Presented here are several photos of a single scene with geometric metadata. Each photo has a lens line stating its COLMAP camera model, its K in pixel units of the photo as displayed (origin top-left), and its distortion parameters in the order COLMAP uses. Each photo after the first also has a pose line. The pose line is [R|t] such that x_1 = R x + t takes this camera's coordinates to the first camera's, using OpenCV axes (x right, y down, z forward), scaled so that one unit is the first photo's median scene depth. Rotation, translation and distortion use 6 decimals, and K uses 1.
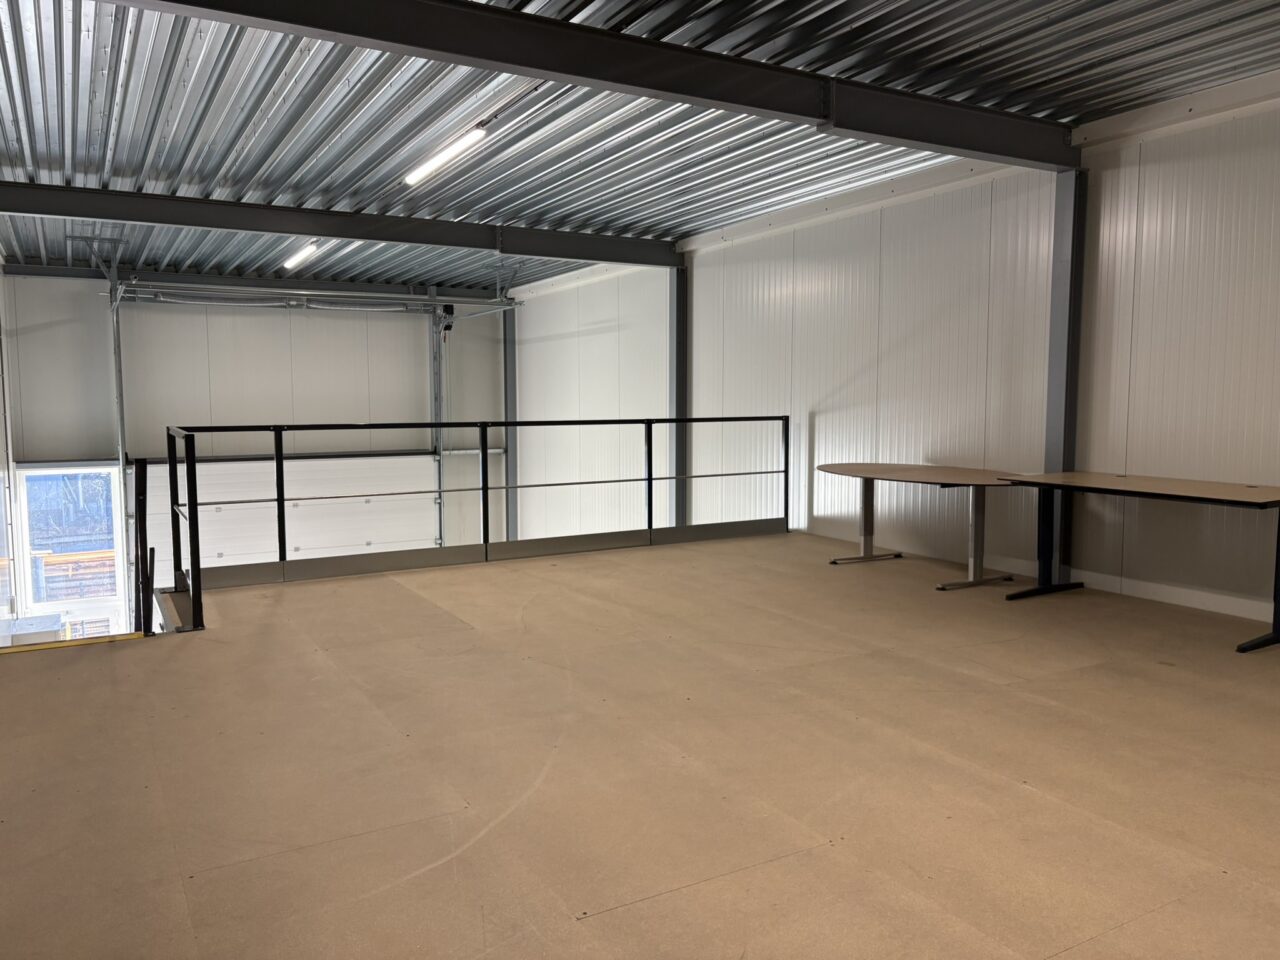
lens RADIAL K [[960.2, 0, 646.0], [0, 960.2, 476.6], [0, 0, 1]] dist [0.009890, -0.006043]
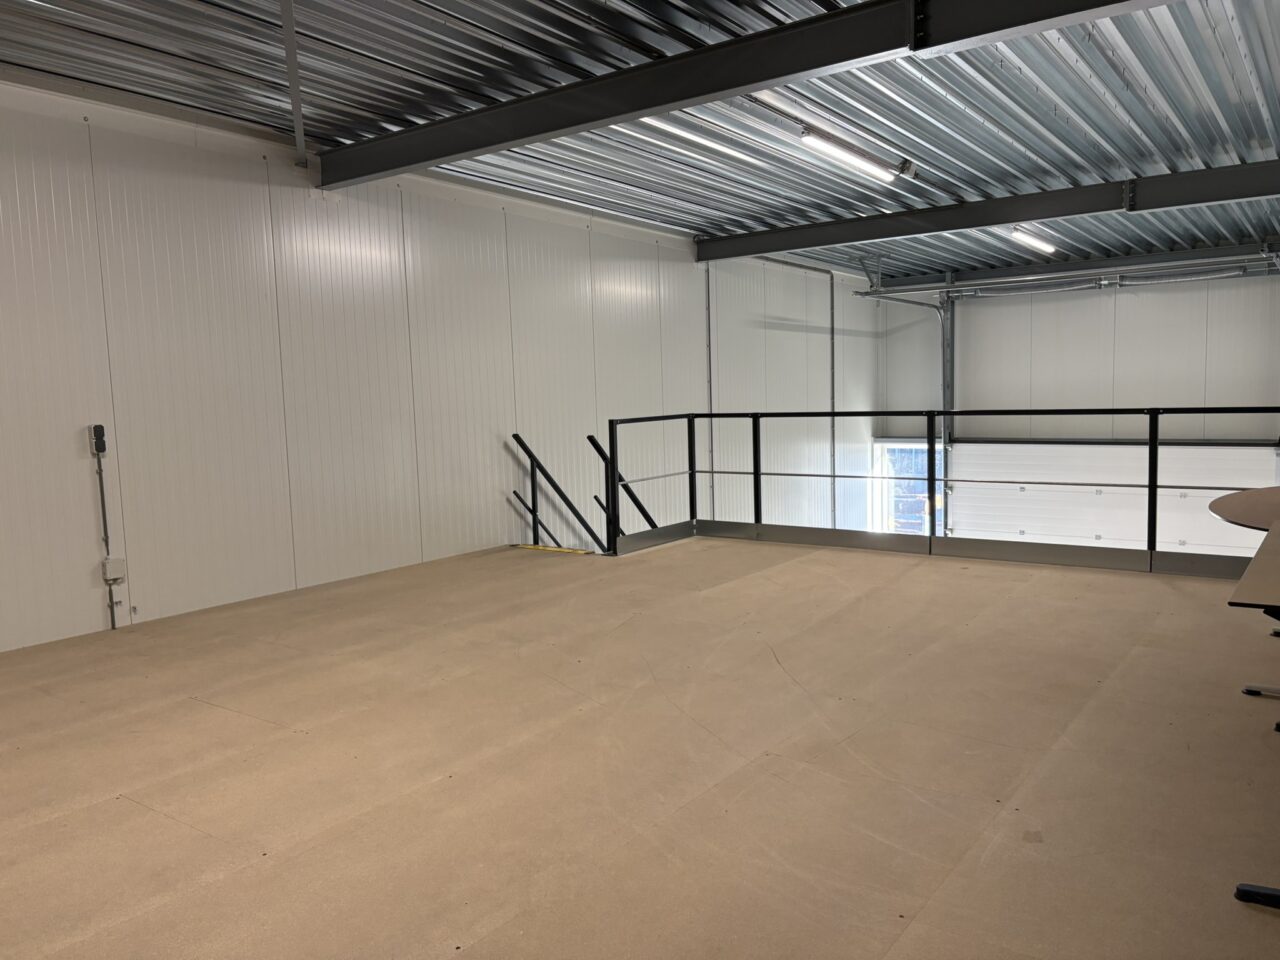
lens RADIAL K [[960.2, 0, 649.0], [0, 960.2, 486.3], [0, 0, 1]] dist [0.009890, -0.006043]
pose [[0.388719, 0.082485, -0.917657, 0.392426], [-0.051325, 0.996377, 0.067820, -0.020125], [0.919926, 0.020736, 0.391544, 0.221981]]
